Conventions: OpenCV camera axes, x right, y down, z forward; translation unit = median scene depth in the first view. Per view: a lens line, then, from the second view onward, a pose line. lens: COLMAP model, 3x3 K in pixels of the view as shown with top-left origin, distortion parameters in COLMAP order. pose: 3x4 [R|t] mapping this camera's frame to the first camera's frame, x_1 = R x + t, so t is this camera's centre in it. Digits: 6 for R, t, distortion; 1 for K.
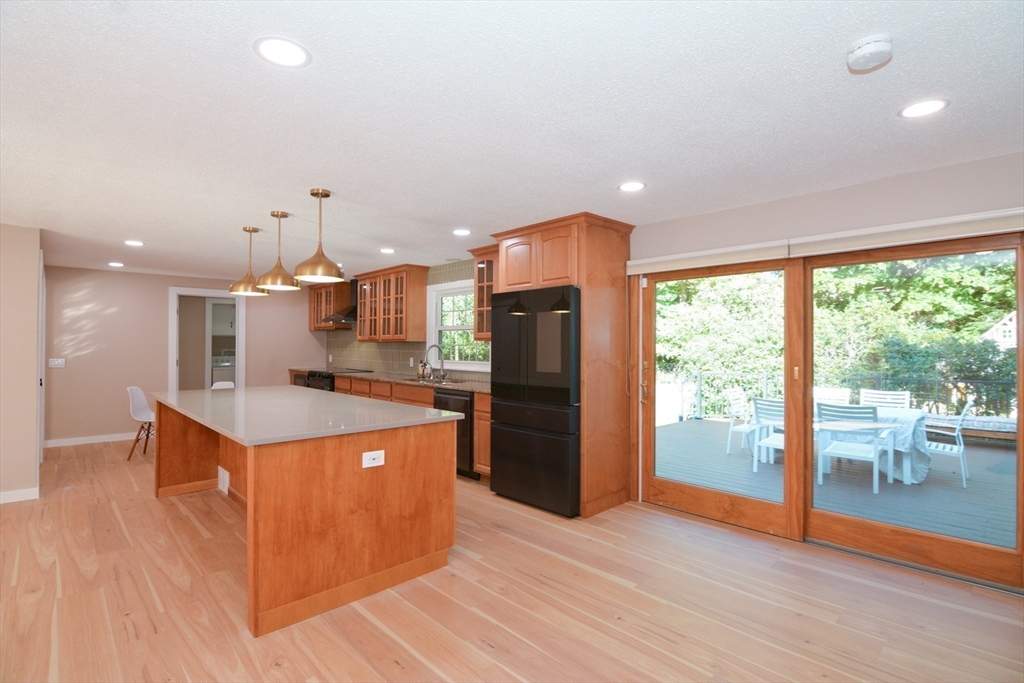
lens RADIAL K [[500.1, 0, 516.6], [0, 500.1, 337.6], [0, 0, 1]] dist [-0.001094, -0.015147]
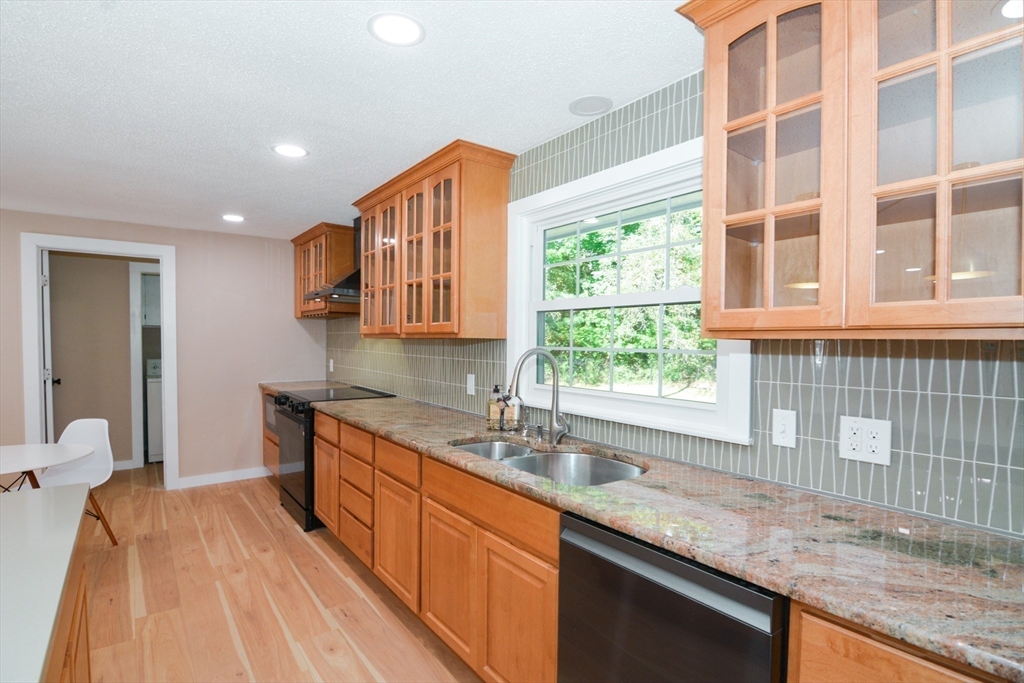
lens RADIAL K [[503.0, 0, 507.9], [0, 503.0, 358.6], [0, 0, 1]] dist [-0.003766, -0.000926]
pose [[0.993384, 0.010943, -0.114314, -0.128313], [-0.005159, 0.998697, 0.050770, 0.003335], [0.114721, -0.049844, 0.992147, 0.571126]]
